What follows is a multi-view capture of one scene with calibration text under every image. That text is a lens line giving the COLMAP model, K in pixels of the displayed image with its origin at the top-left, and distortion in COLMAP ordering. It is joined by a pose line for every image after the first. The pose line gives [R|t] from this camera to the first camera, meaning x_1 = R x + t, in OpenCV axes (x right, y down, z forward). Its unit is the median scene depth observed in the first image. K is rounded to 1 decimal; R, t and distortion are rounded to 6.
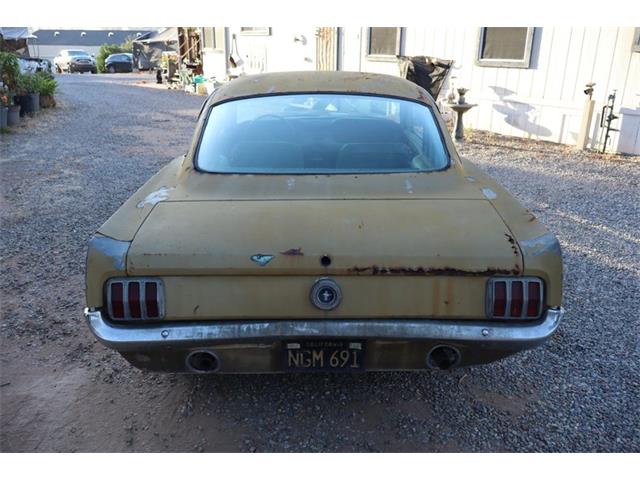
lens RADIAL K [[534.2, 0, 319.6], [0, 534.2, 241.0], [0, 0, 1]] dist [-0.012301, 0.017120]
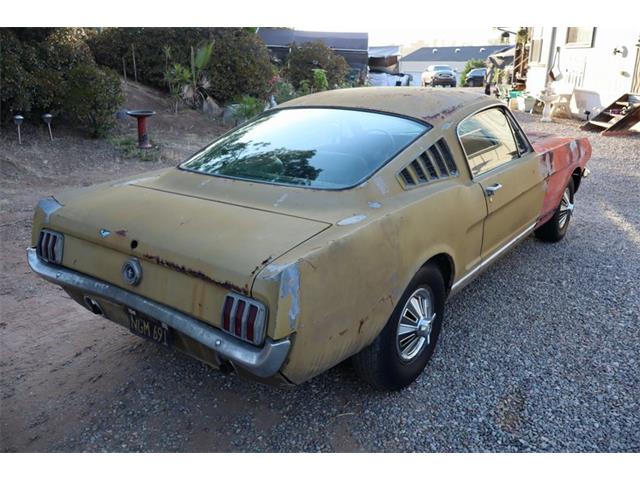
lens RADIAL K [[534.2, 0, 315.8], [0, 534.2, 239.7], [0, 0, 1]] dist [-0.012301, 0.017120]
pose [[0.782758, 0.180080, -0.595702, 0.147186], [-0.195661, 0.979891, 0.039119, -0.014028], [0.590768, 0.085935, 0.802252, 0.039381]]
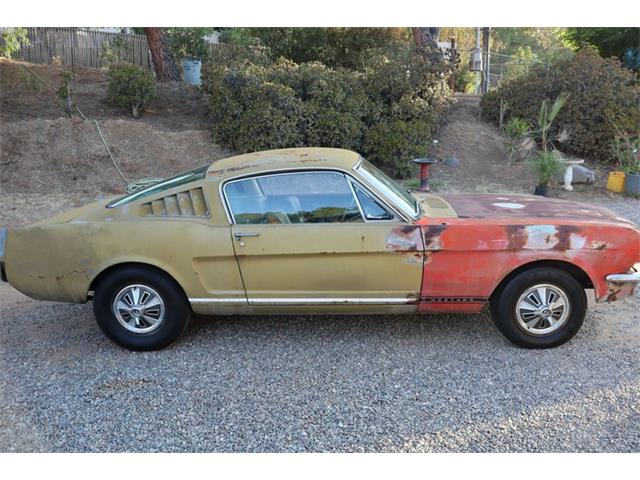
lens RADIAL K [[534.2, 0, 318.5], [0, 534.2, 240.1], [0, 0, 1]] dist [-0.012301, 0.017120]
pose [[-0.048584, 0.214751, -0.975460, 0.327942], [-0.321257, 0.921359, 0.218841, -0.109121], [0.945745, 0.324006, 0.024227, 0.291578]]
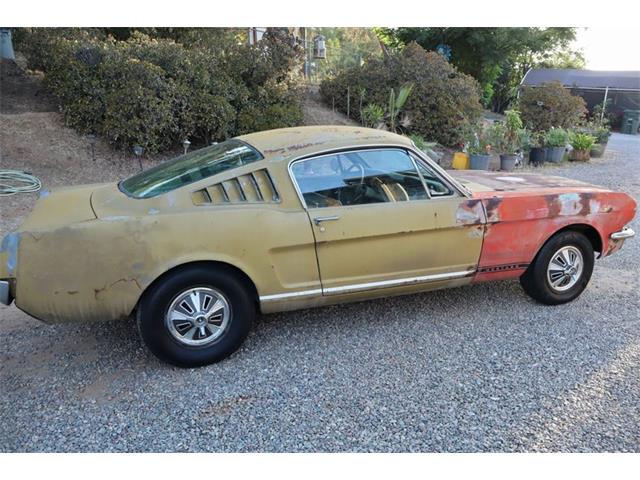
lens RADIAL K [[534.2, 0, 319.1], [0, 534.2, 241.4], [0, 0, 1]] dist [-0.012301, 0.017120]
pose [[0.346103, 0.224299, -0.910990, 0.291301], [-0.314177, 0.942648, 0.112732, -0.058056], [0.884028, 0.247195, 0.396722, 0.165329]]
